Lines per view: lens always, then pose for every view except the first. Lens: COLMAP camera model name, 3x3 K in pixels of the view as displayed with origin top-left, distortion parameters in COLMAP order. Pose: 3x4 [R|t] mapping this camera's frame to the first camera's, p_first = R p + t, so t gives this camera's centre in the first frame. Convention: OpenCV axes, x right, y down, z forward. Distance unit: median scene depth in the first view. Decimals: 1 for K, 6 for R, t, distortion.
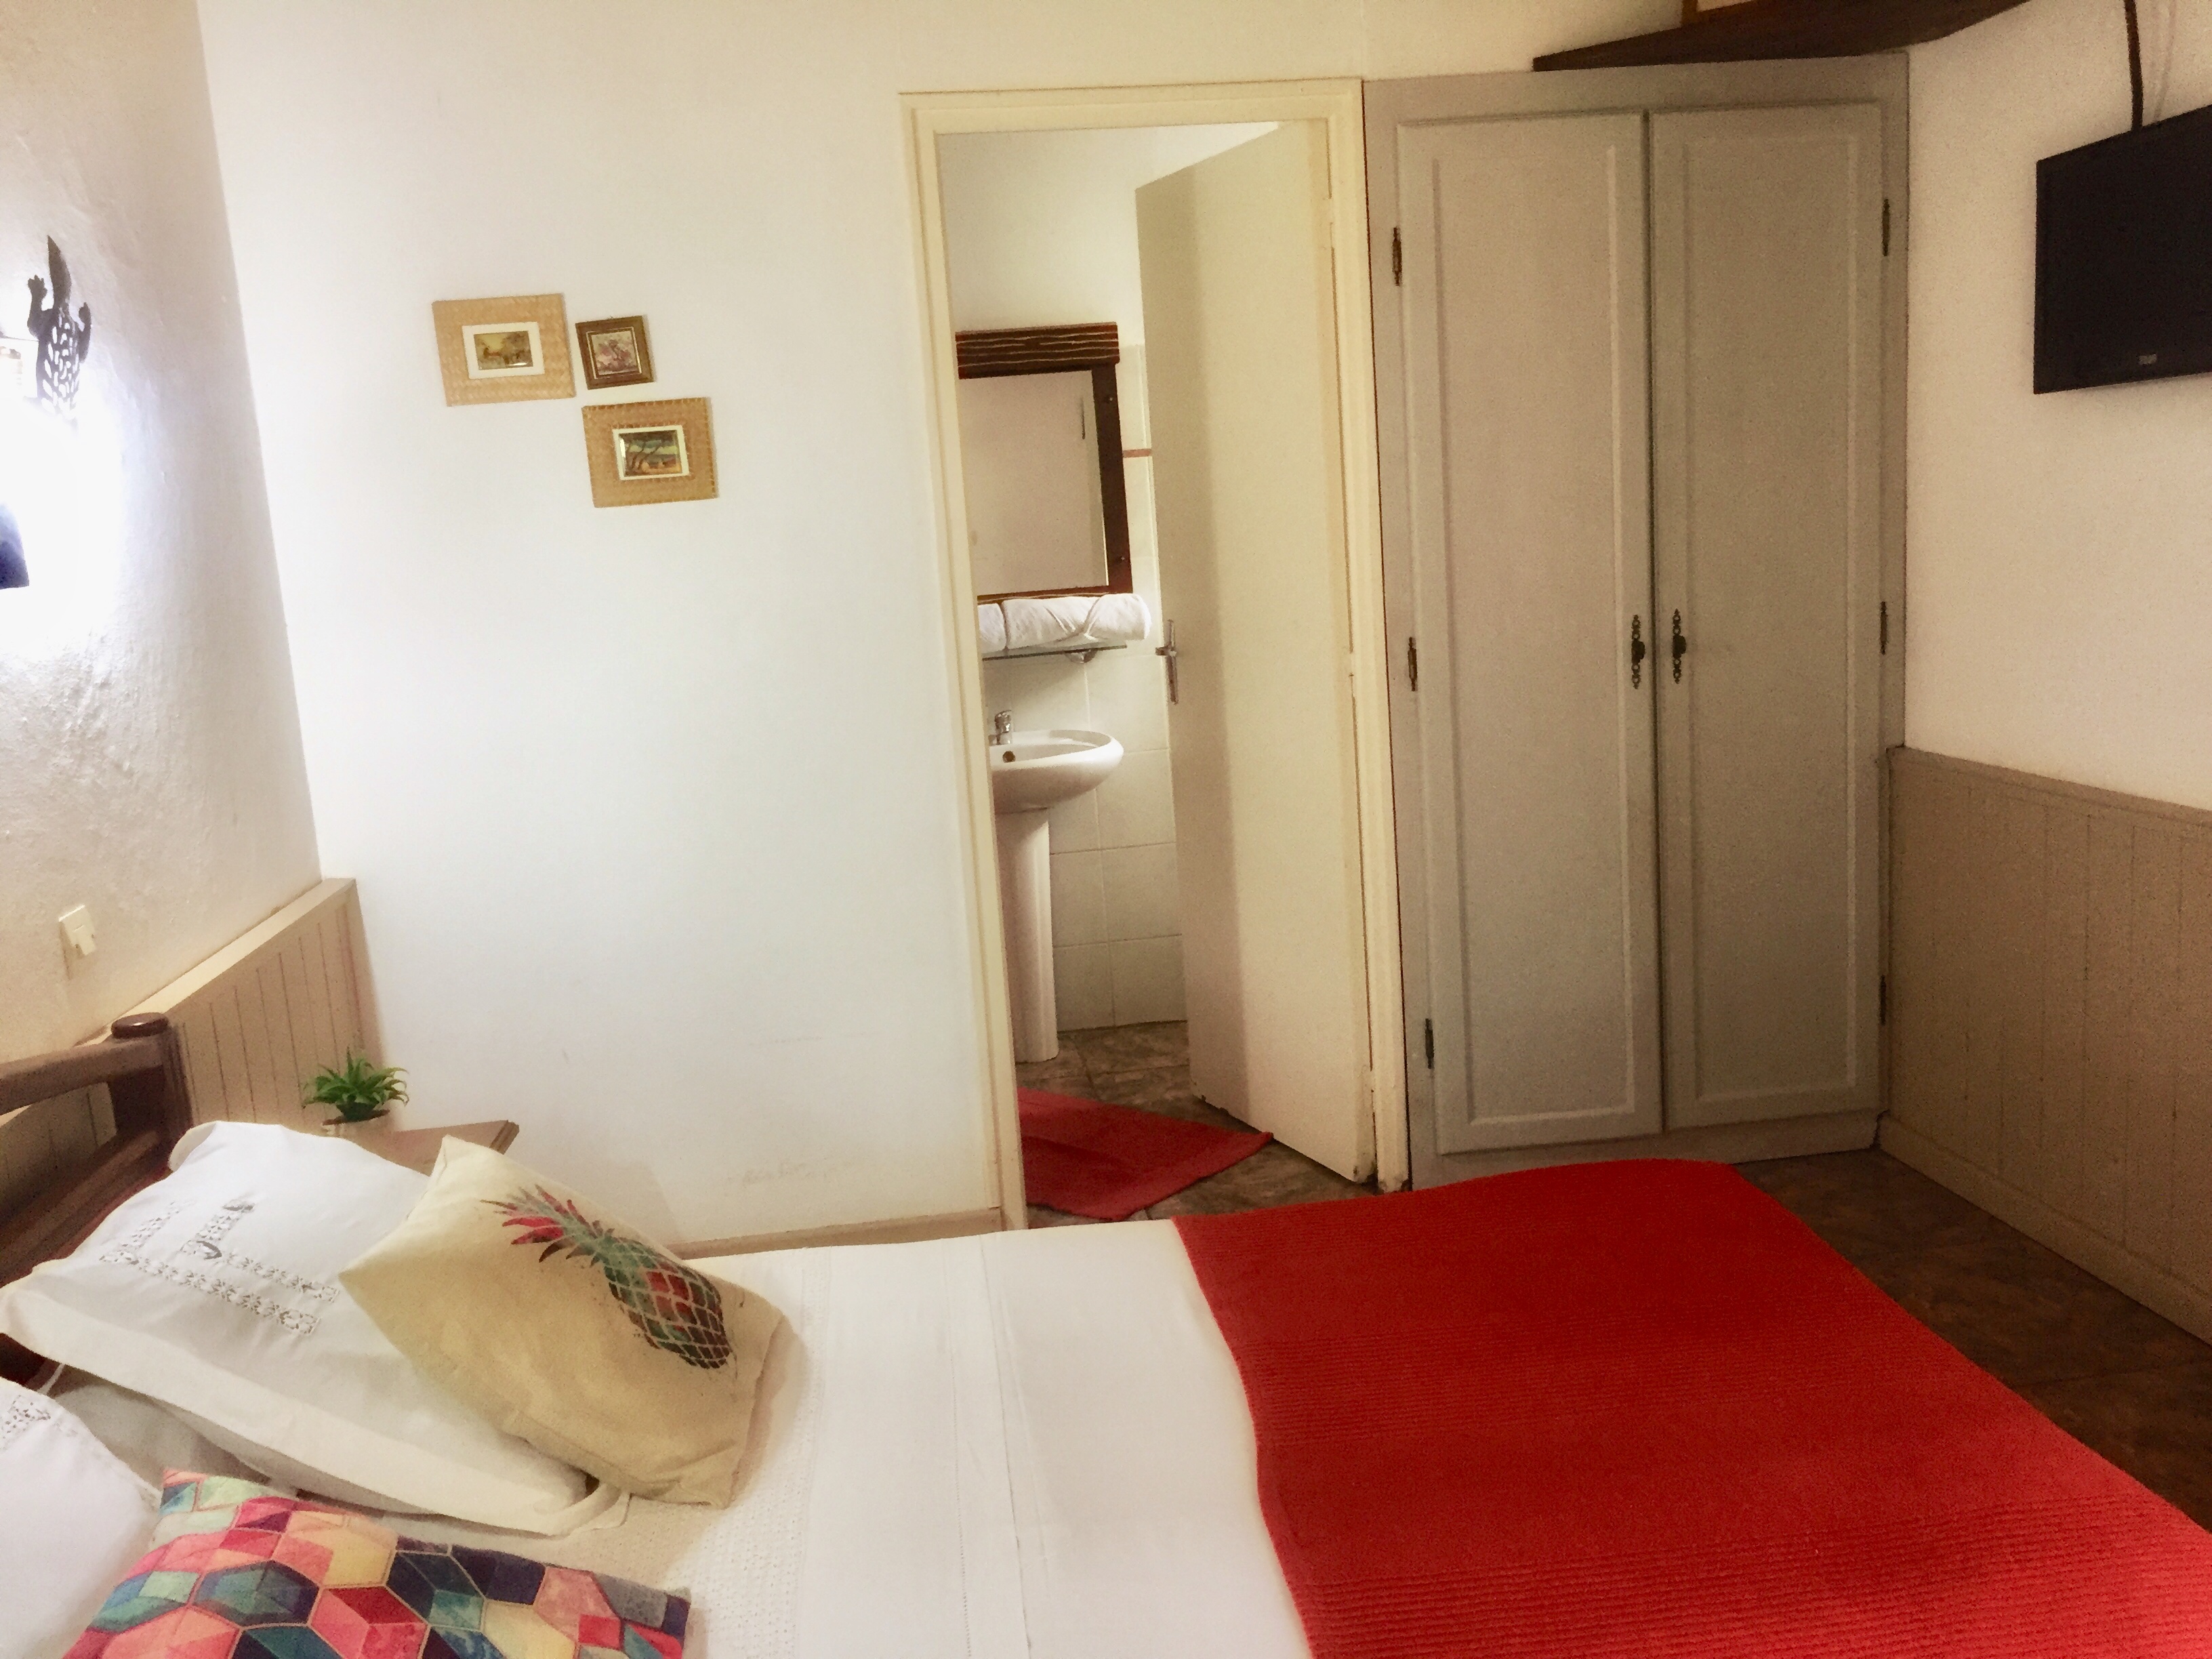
lens RADIAL K [[1898.4, 0, 1106.0], [0, 1898.4, 829.5], [0, 0, 1]] dist [0.000098, -0.002598]
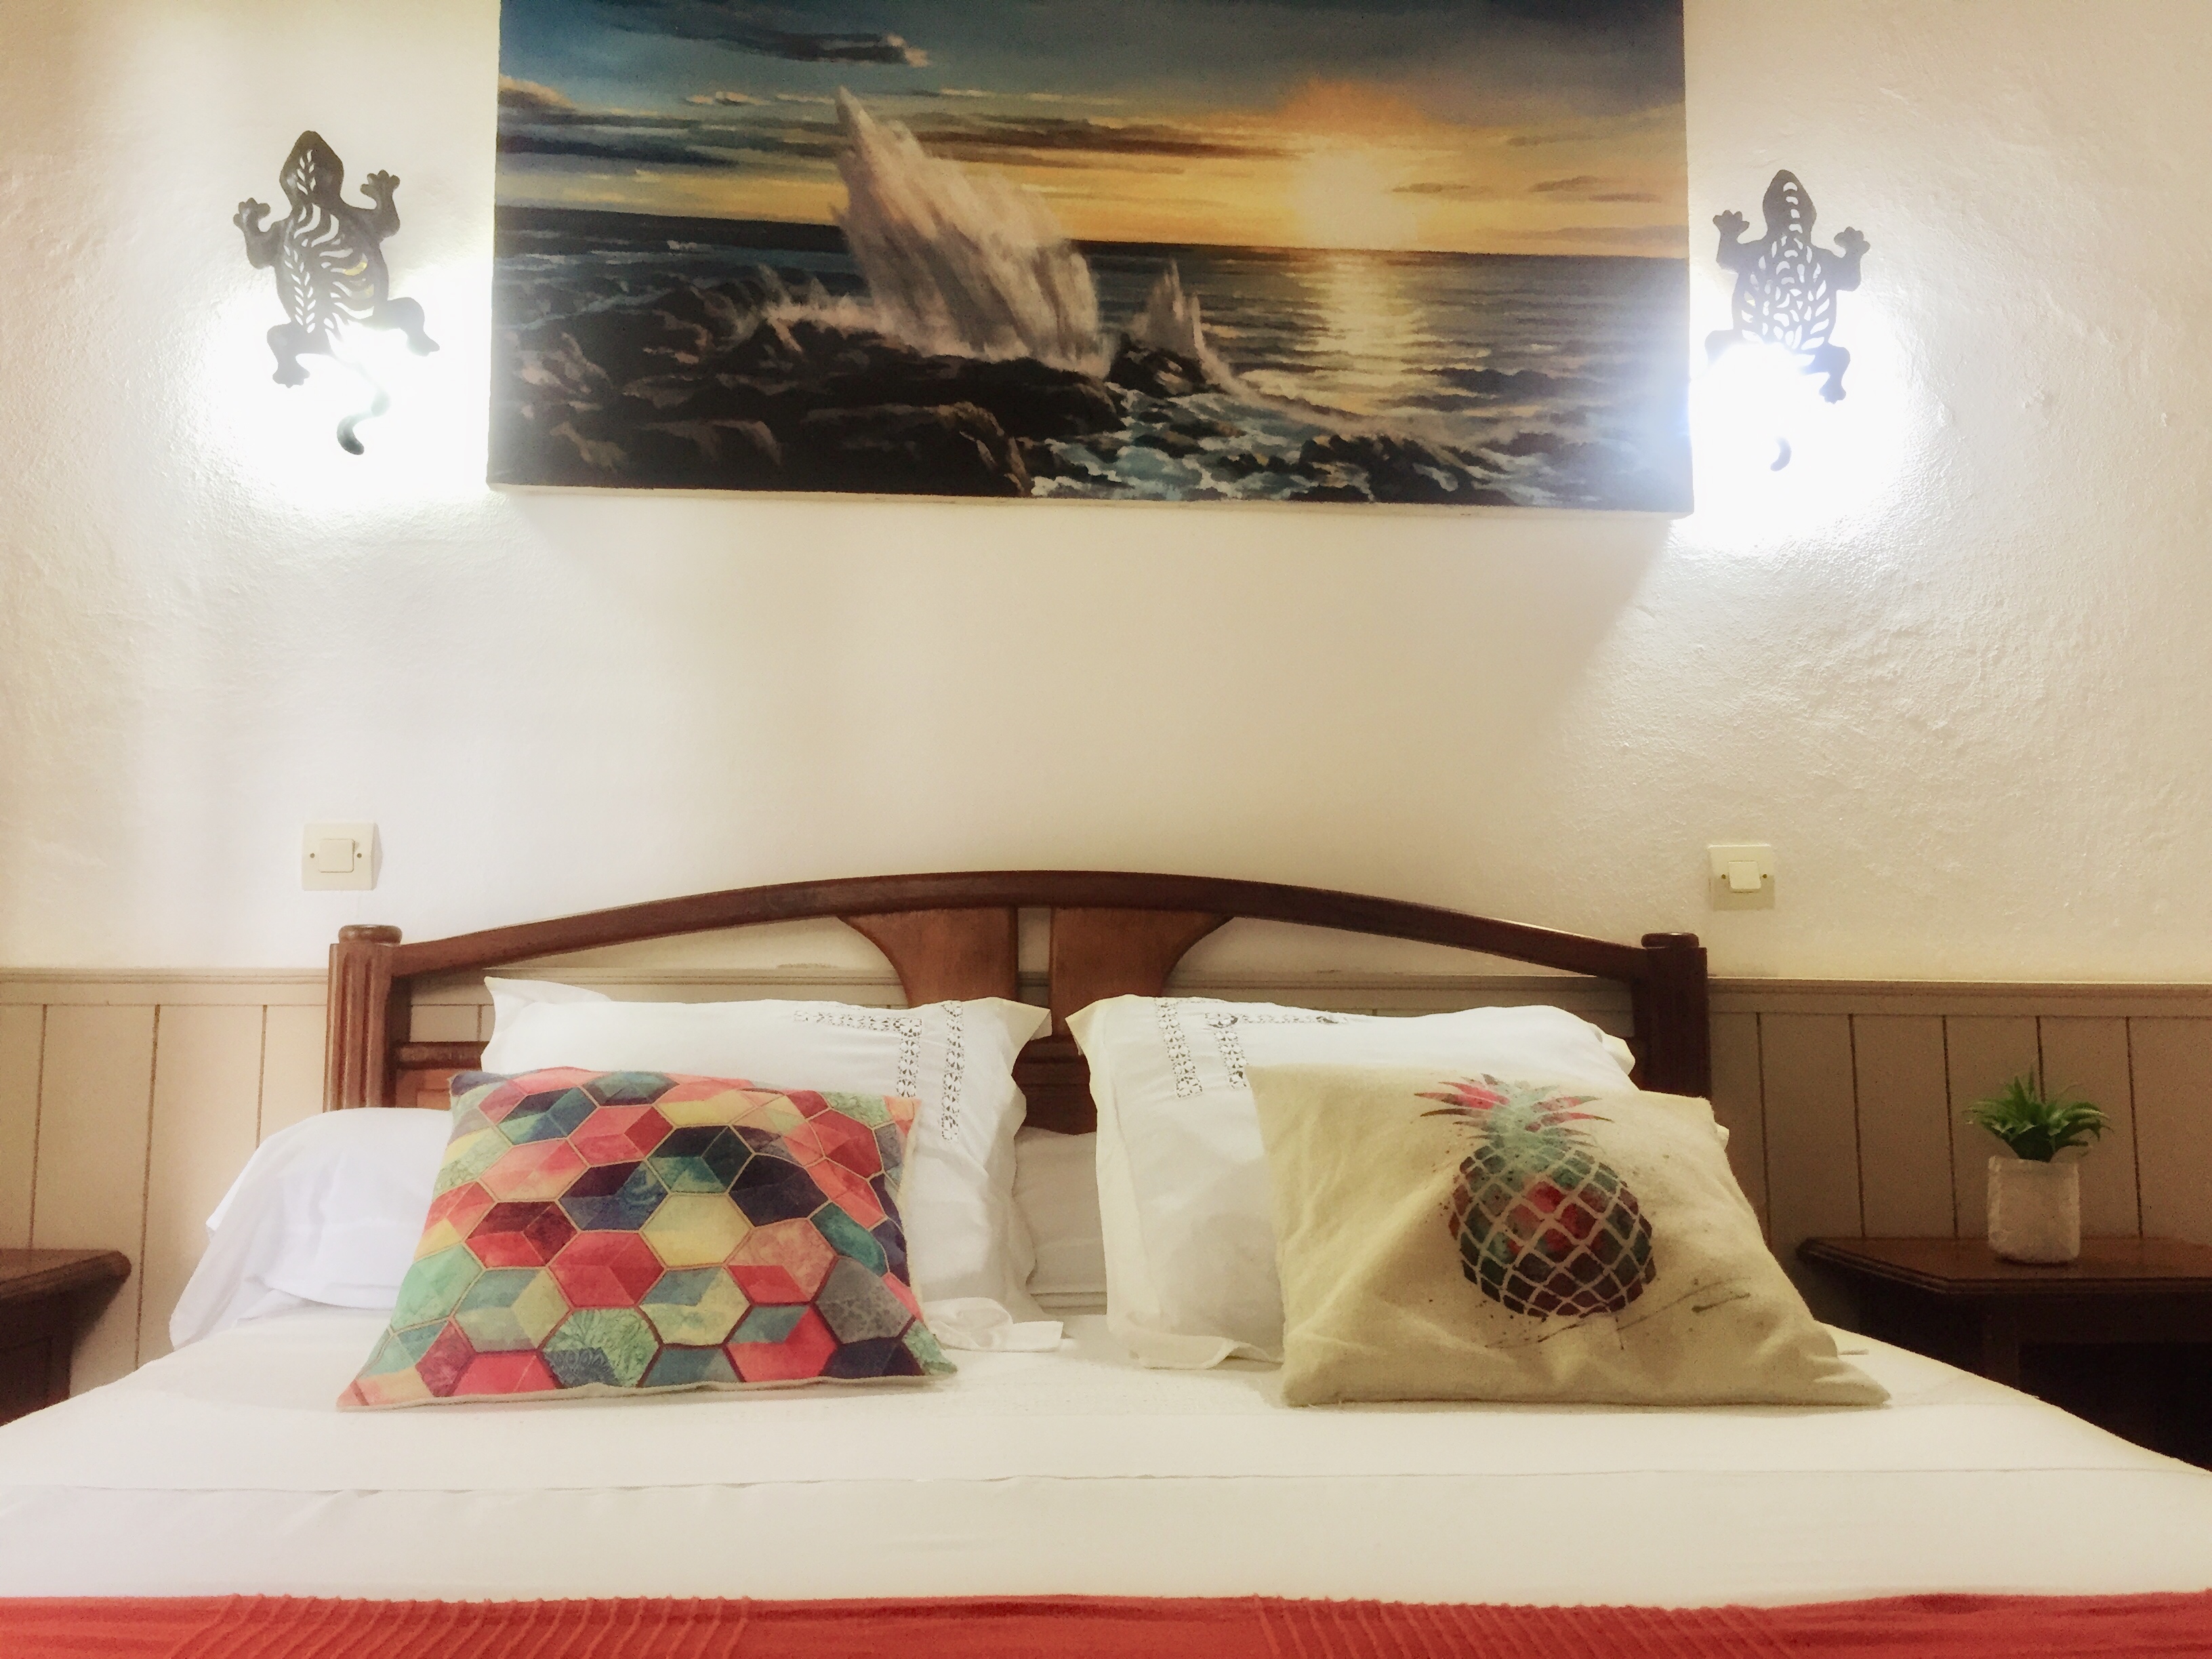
lens RADIAL K [[1898.4, 0, 1106.0], [0, 1898.4, 829.5], [0, 0, 1]] dist [0.000098, -0.002598]
pose [[-0.056724, -0.045237, -0.997365, 0.425015], [-0.166020, 0.985492, -0.035256, 0.119222], [0.984490, 0.163582, -0.063412, 0.719046]]
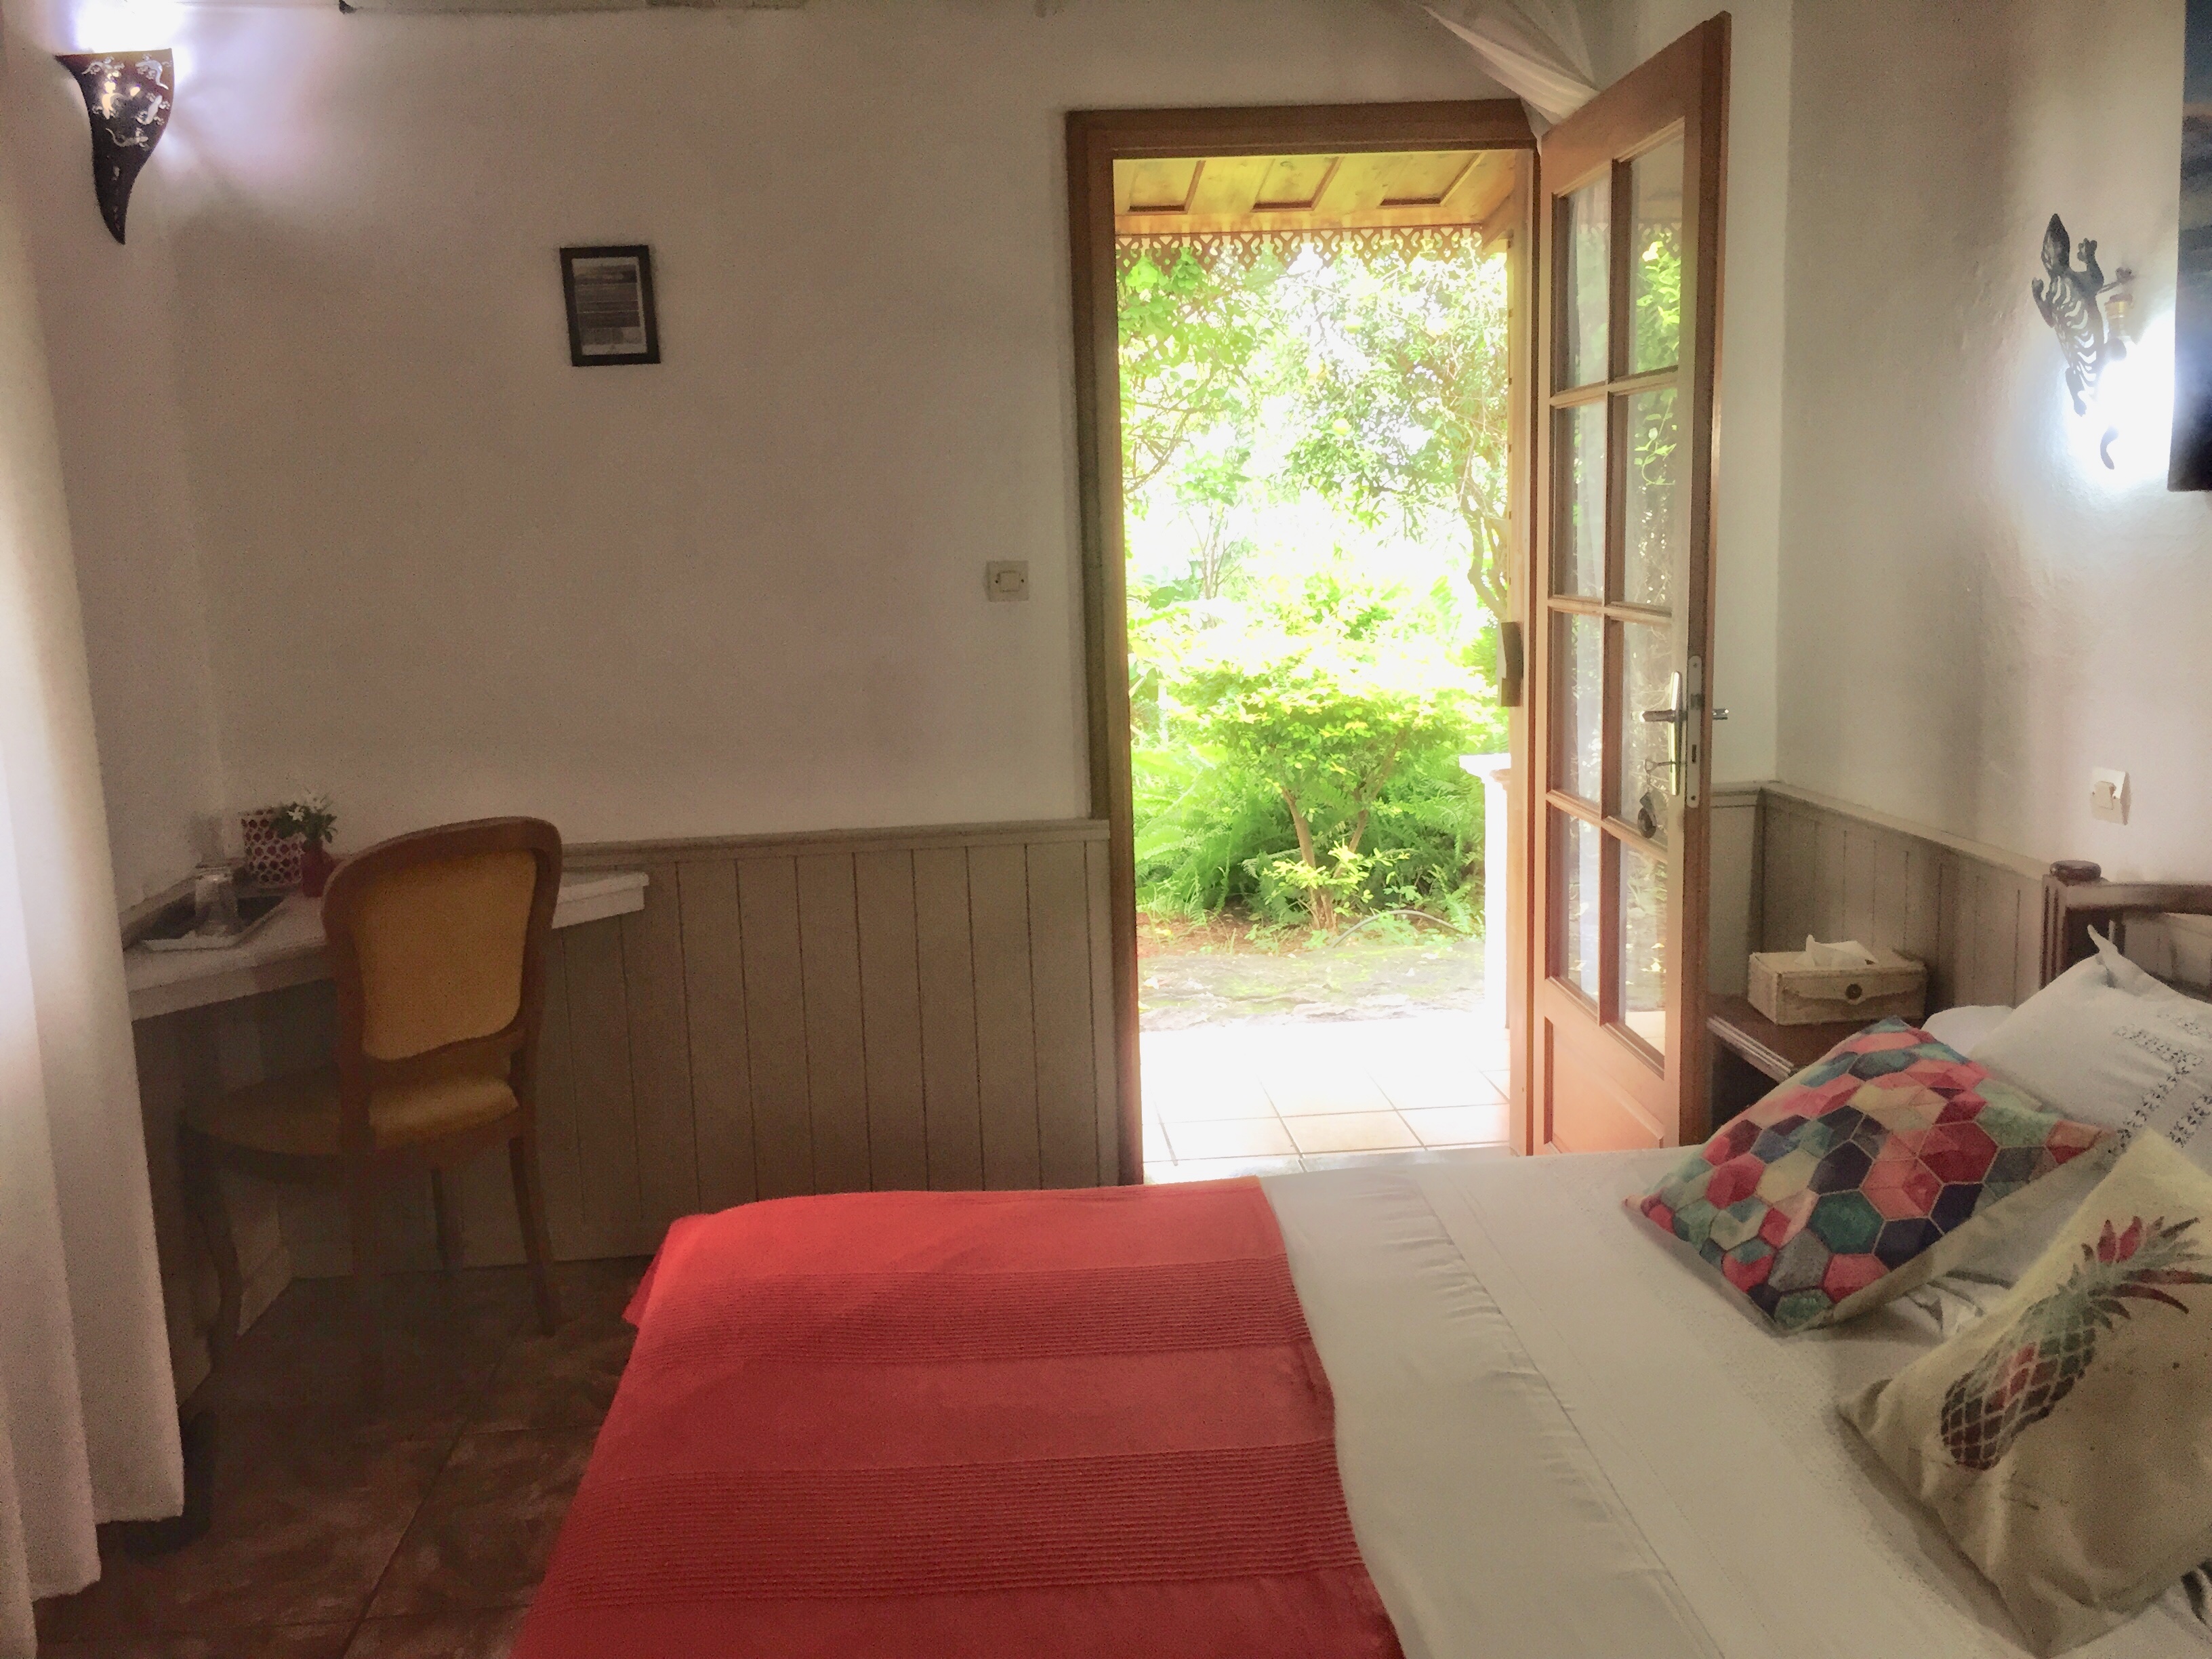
lens RADIAL K [[1898.4, 0, 1106.0], [0, 1898.4, 829.5], [0, 0, 1]] dist [0.000098, -0.002598]
pose [[-0.993543, 0.089009, 0.070352, 0.081327], [0.106801, 0.942982, 0.315245, -0.229113], [-0.038281, 0.320723, -0.946399, 1.383476]]
